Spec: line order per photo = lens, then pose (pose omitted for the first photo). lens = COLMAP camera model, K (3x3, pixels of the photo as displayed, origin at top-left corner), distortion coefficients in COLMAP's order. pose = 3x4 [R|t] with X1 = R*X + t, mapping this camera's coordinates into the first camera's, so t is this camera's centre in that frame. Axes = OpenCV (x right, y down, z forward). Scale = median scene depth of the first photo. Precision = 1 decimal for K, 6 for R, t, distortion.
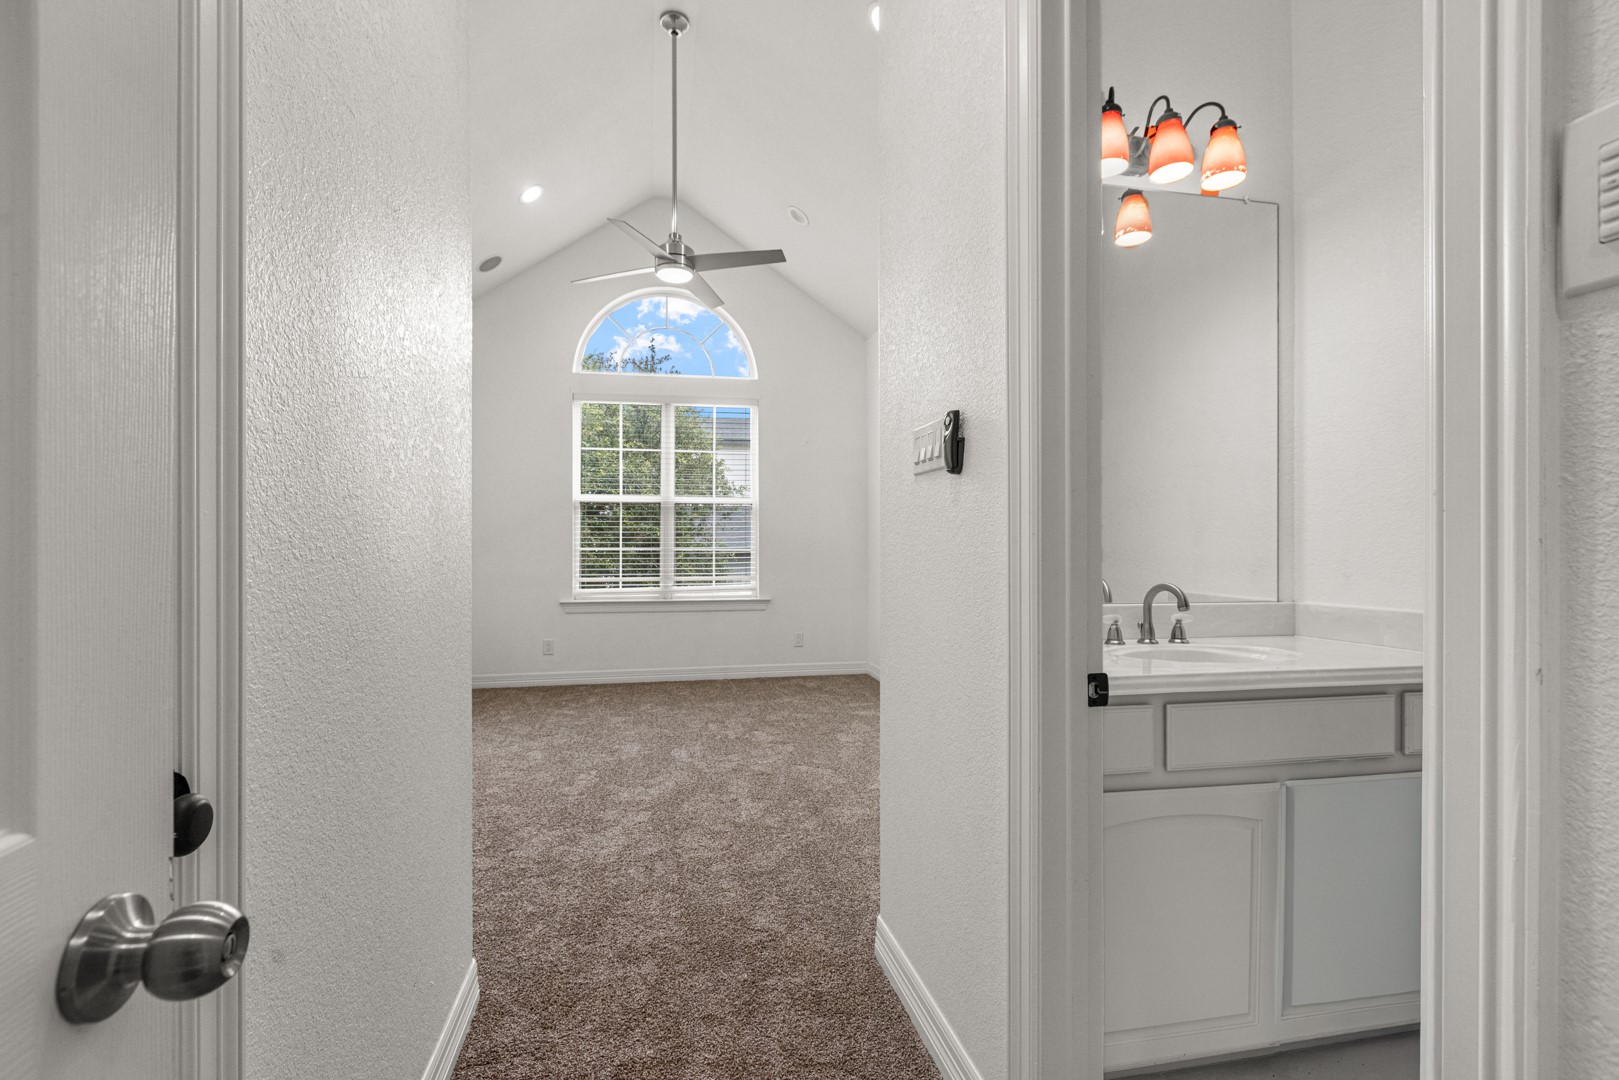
lens RADIAL K [[727.6, 0, 796.6], [0, 727.6, 546.3], [0, 0, 1]] dist [0.001116, 0.000203]
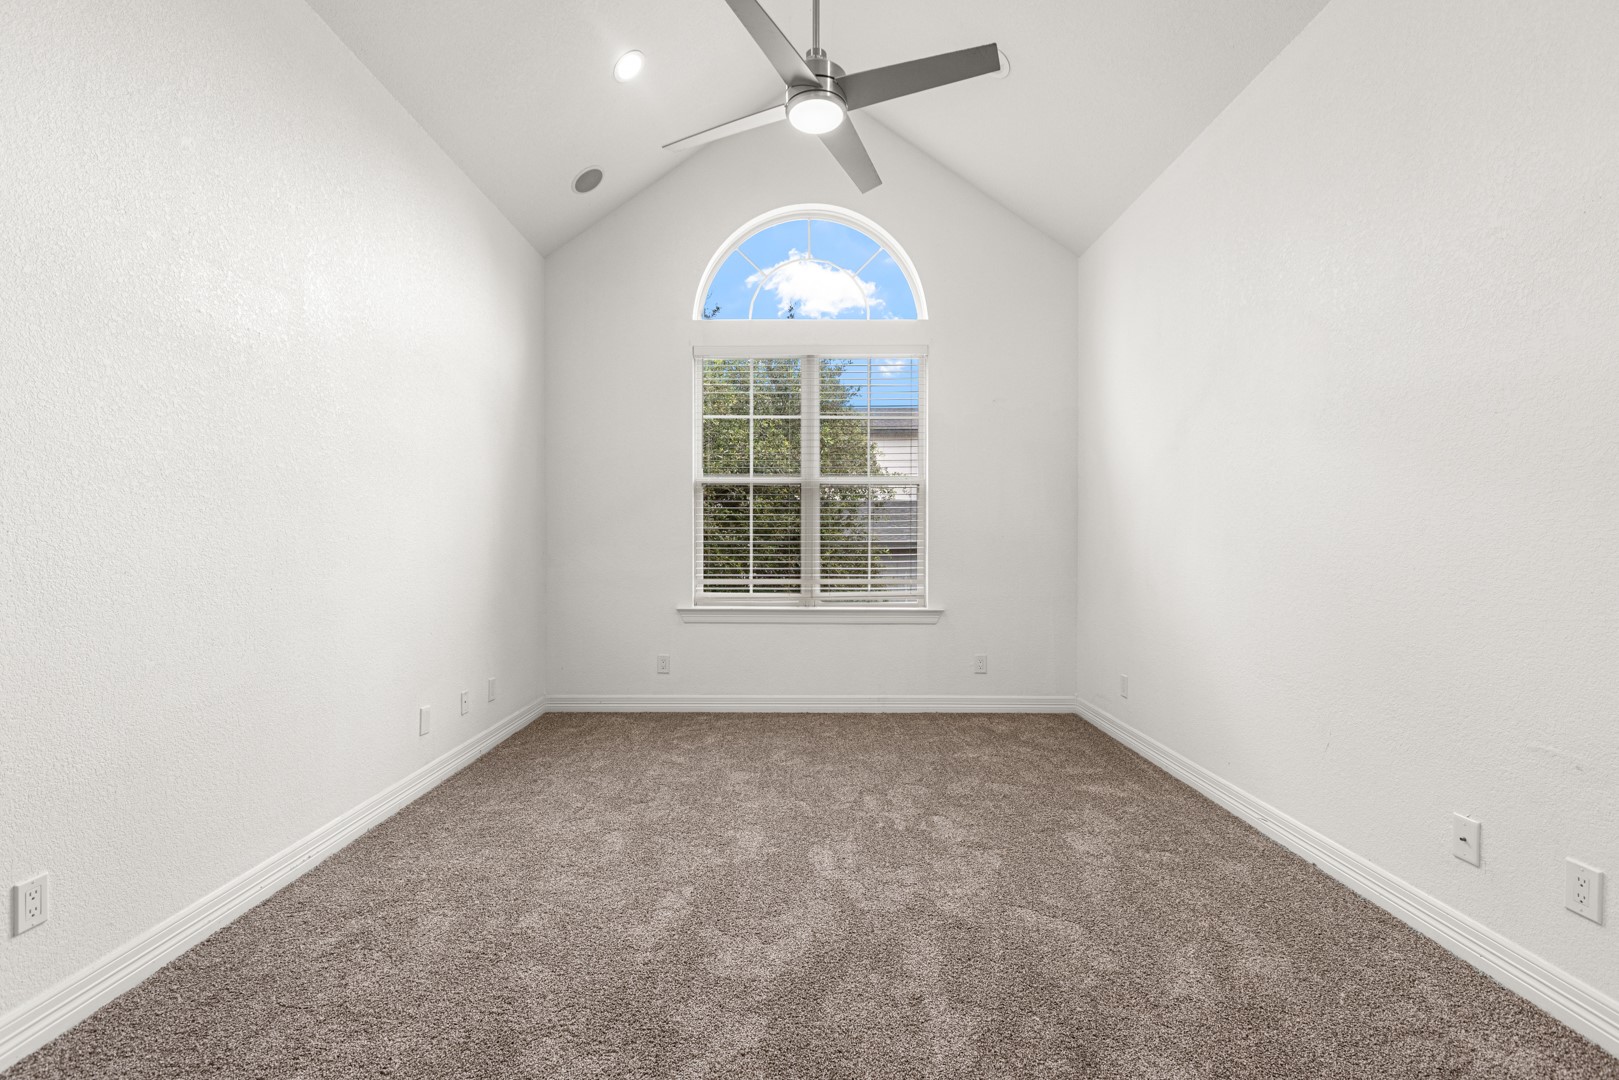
lens RADIAL K [[727.6, 0, 796.6], [0, 727.6, 546.3], [0, 0, 1]] dist [0.001116, 0.000203]
pose [[0.979563, 0.003654, -0.201102, -0.037991], [-0.002578, 0.999981, 0.005609, 0.002864], [0.201119, -0.004976, 0.979554, 0.259899]]
